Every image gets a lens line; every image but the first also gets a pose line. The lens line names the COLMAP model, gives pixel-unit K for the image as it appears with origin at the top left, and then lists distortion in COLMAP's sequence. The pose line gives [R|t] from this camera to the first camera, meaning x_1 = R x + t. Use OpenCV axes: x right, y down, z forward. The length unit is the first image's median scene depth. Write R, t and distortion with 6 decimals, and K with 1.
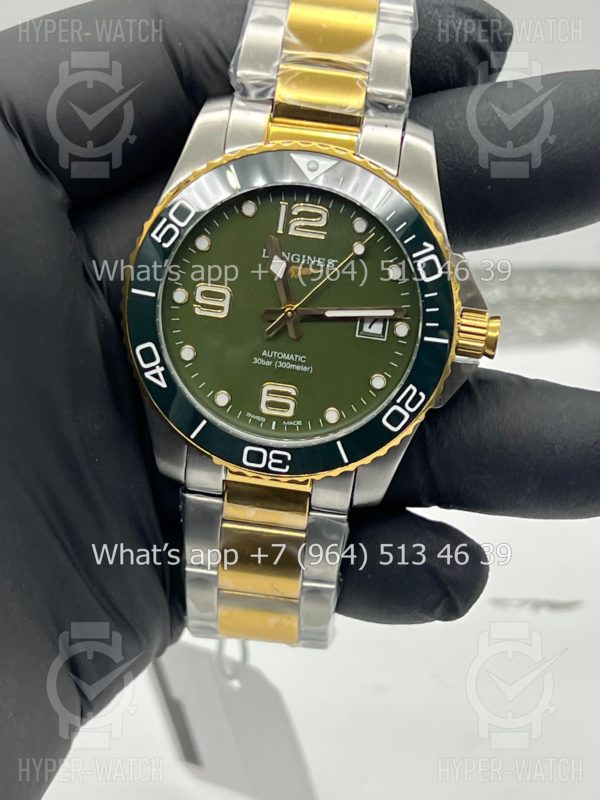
lens RADIAL K [[2000.6, 0, 300.0], [0, 2000.6, 400.0], [0, 0, 1]] dist [0.148923, 0.092642]
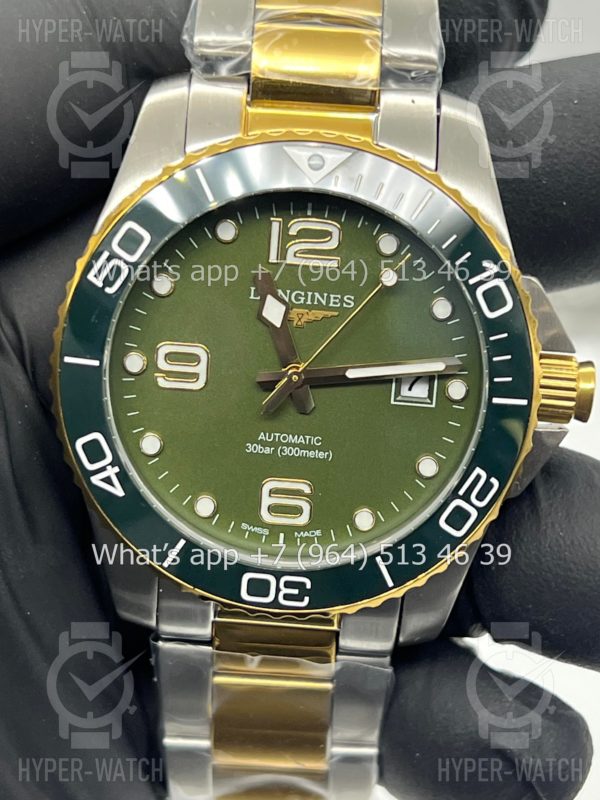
lens RADIAL K [[1886.9, 0, 300.0], [0, 1886.9, 400.0], [0, 0, 1]] dist [0.140717, 0.282404]
pose [[0.996803, -0.067182, 0.043251, -0.032160], [0.068377, 0.997301, -0.026761, -0.017666], [-0.041337, 0.029633, 0.998706, 0.346341]]
